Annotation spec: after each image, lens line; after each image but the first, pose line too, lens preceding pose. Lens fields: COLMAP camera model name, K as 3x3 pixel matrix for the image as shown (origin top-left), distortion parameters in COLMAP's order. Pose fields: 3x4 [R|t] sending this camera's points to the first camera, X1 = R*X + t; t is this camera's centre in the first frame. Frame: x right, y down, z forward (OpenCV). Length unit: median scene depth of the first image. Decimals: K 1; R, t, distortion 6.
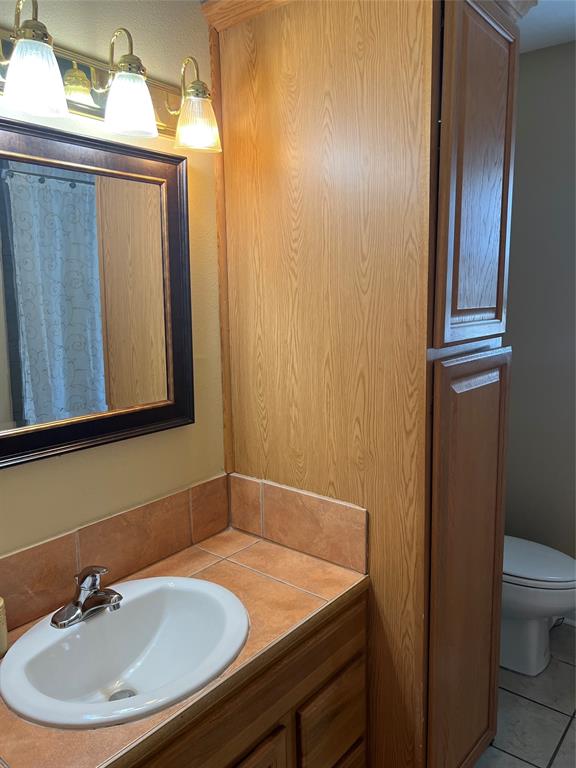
lens RADIAL K [[576.9, 0, 286.8], [0, 576.9, 384.3], [0, 0, 1]] dist [0.022238, -0.030142]
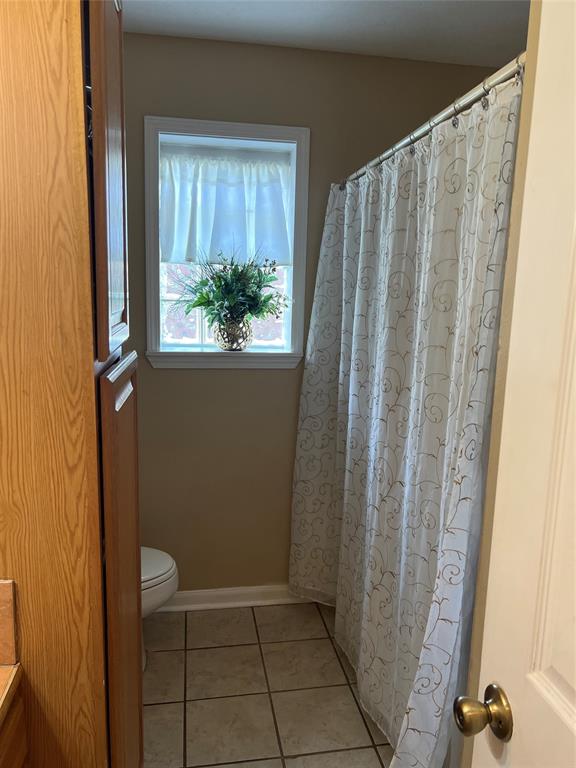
lens RADIAL K [[576.9, 0, 288.3], [0, 576.9, 382.6], [0, 0, 1]] dist [0.022238, -0.030142]
pose [[0.652606, -0.096320, 0.751550, -0.178571], [0.087686, 0.994823, 0.051357, -0.047564], [-0.752607, 0.032385, 0.657674, 0.244286]]
